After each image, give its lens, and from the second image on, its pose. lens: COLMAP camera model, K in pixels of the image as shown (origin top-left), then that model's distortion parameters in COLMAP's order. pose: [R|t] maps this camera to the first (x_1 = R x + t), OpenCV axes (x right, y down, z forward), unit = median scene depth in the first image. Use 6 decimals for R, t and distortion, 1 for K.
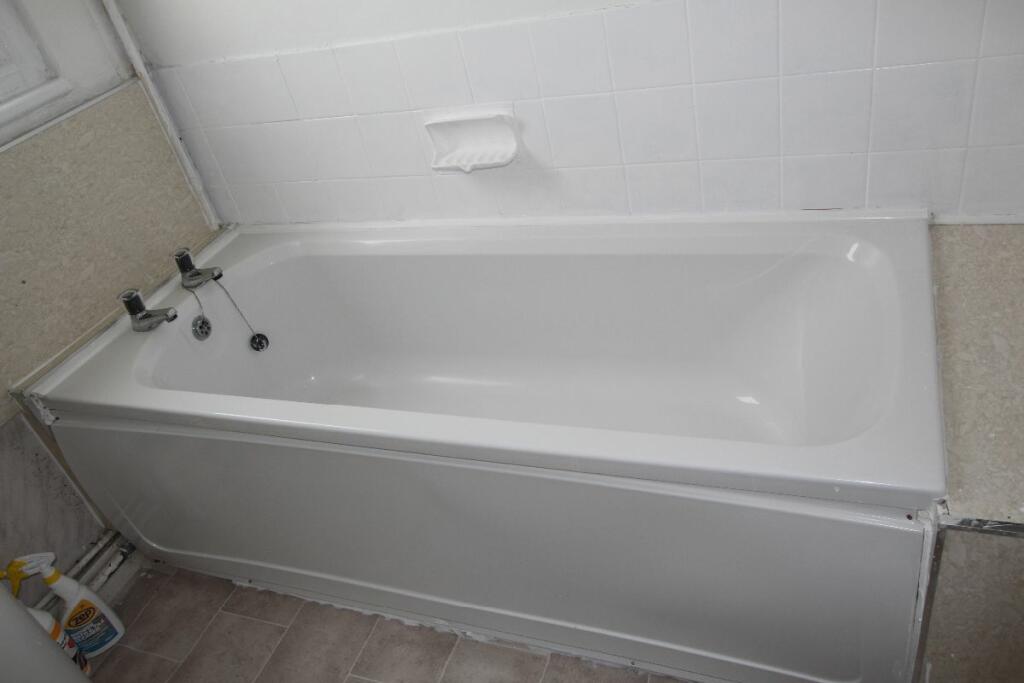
lens RADIAL K [[778.9, 0, 508.6], [0, 778.9, 339.4], [0, 0, 1]] dist [-0.013301, 0.034869]
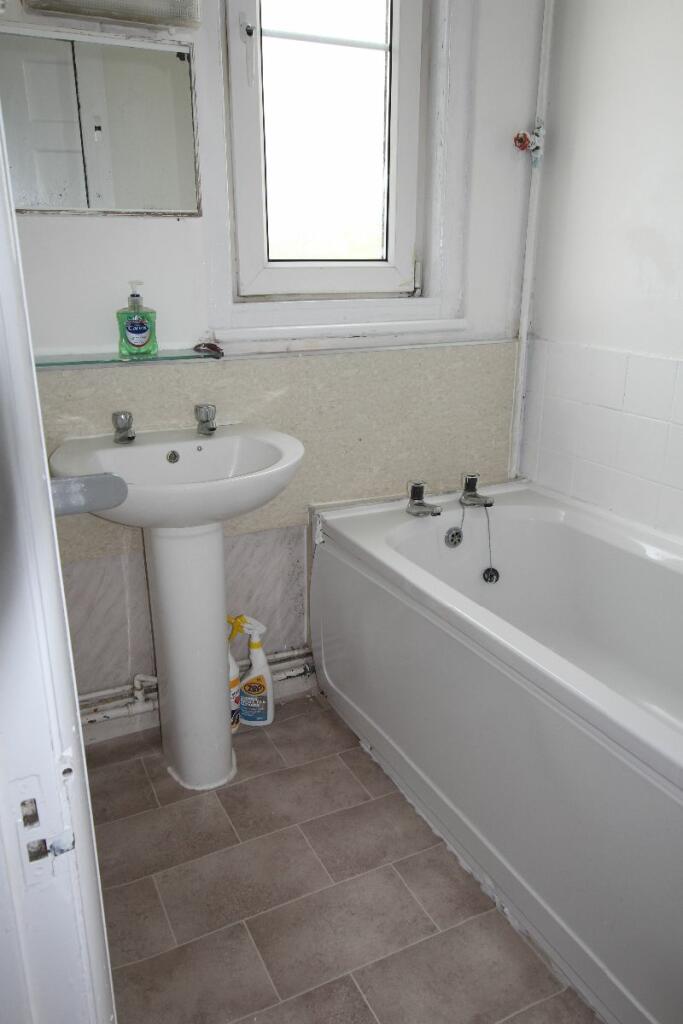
lens RADIAL K [[778.9, 0, 341.6], [0, 778.9, 507.6], [0, 0, 1]] dist [-0.013301, 0.034869]
pose [[0.713368, 0.400630, -0.574979, 0.141417], [-0.519288, 0.853146, -0.049823, 0.097957], [0.470580, 0.334122, 0.816650, -0.038209]]
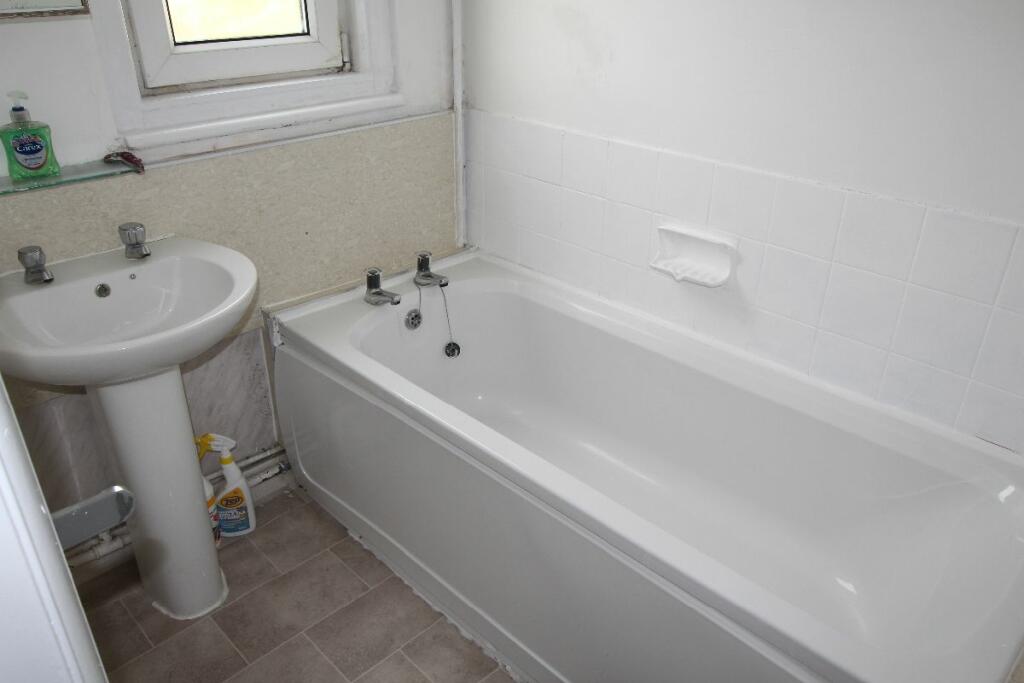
lens RADIAL K [[778.9, 0, 515.3], [0, 778.9, 335.3], [0, 0, 1]] dist [-0.013301, 0.034869]
pose [[0.888611, 0.378631, -0.258862, 0.057510], [-0.401955, 0.914700, -0.041905, -0.005520], [0.220914, 0.141288, 0.965005, -0.102357]]
